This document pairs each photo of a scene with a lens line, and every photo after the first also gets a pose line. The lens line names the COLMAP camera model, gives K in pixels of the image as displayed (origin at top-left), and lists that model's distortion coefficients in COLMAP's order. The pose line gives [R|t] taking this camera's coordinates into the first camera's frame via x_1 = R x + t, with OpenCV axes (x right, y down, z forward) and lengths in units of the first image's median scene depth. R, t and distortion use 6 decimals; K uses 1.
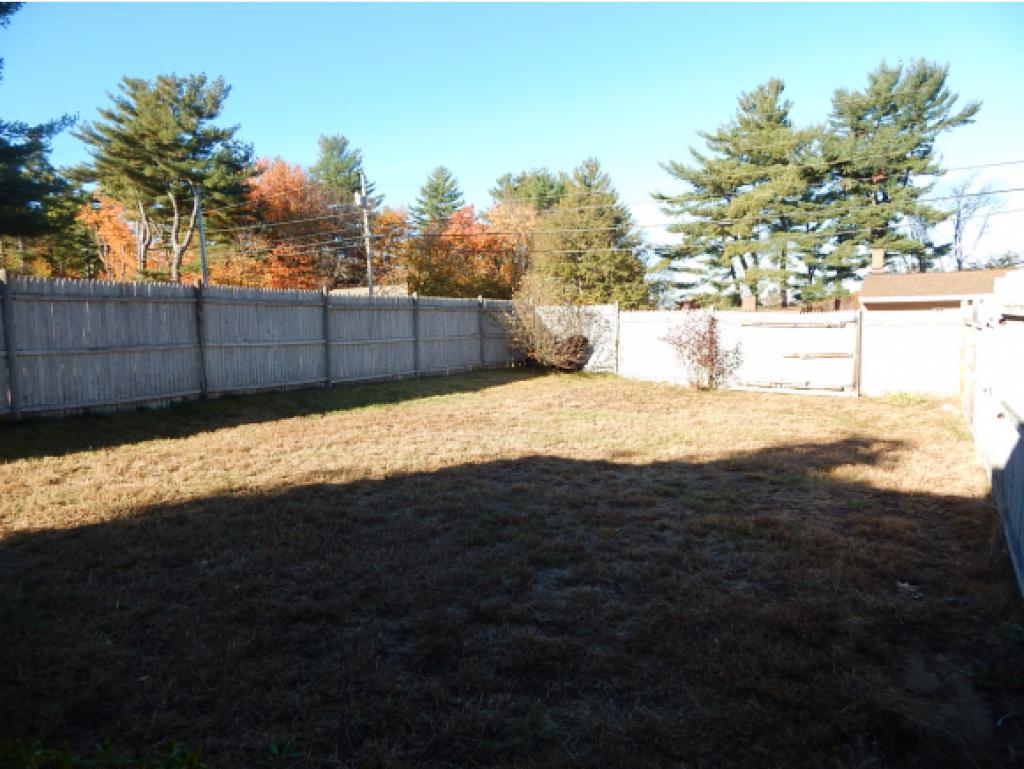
lens RADIAL K [[664.3, 0, 512.0], [0, 664.3, 384.5], [0, 0, 1]] dist [-0.000482, -0.000371]
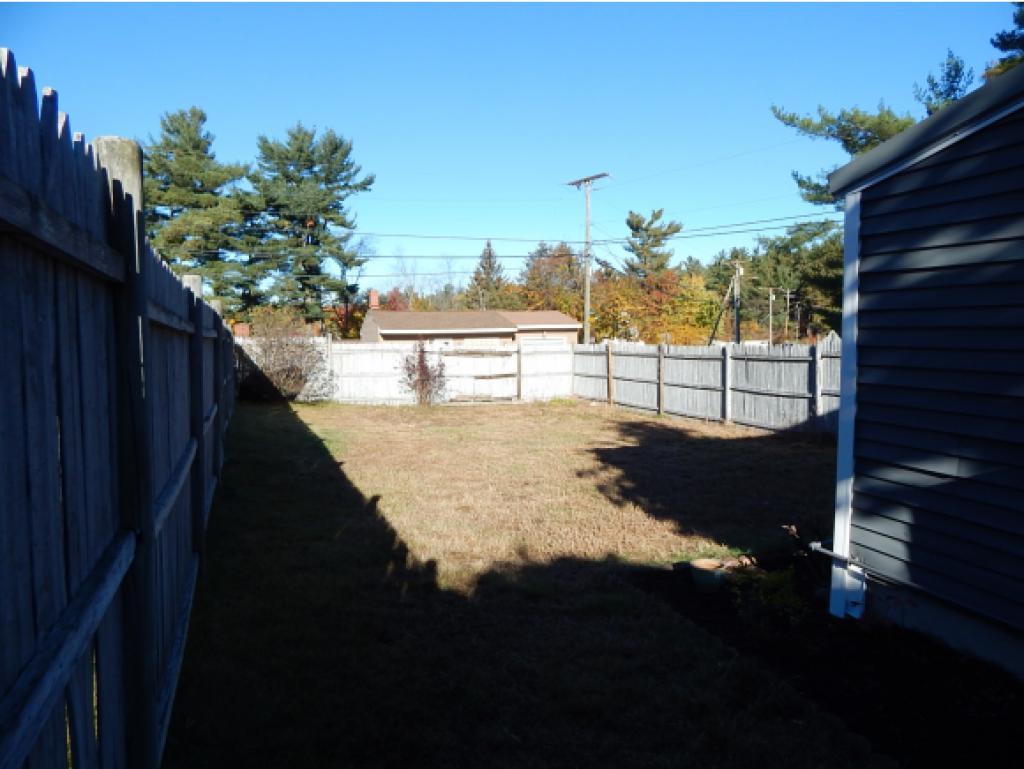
lens RADIAL K [[664.3, 0, 512.0], [0, 664.3, 384.5], [0, 0, 1]] dist [-0.000482, -0.000371]
pose [[0.612193, -0.046301, 0.789351, -1.529091], [0.073057, 0.997326, 0.001840, -0.064489], [-0.787326, 0.056542, 0.613939, 0.245240]]
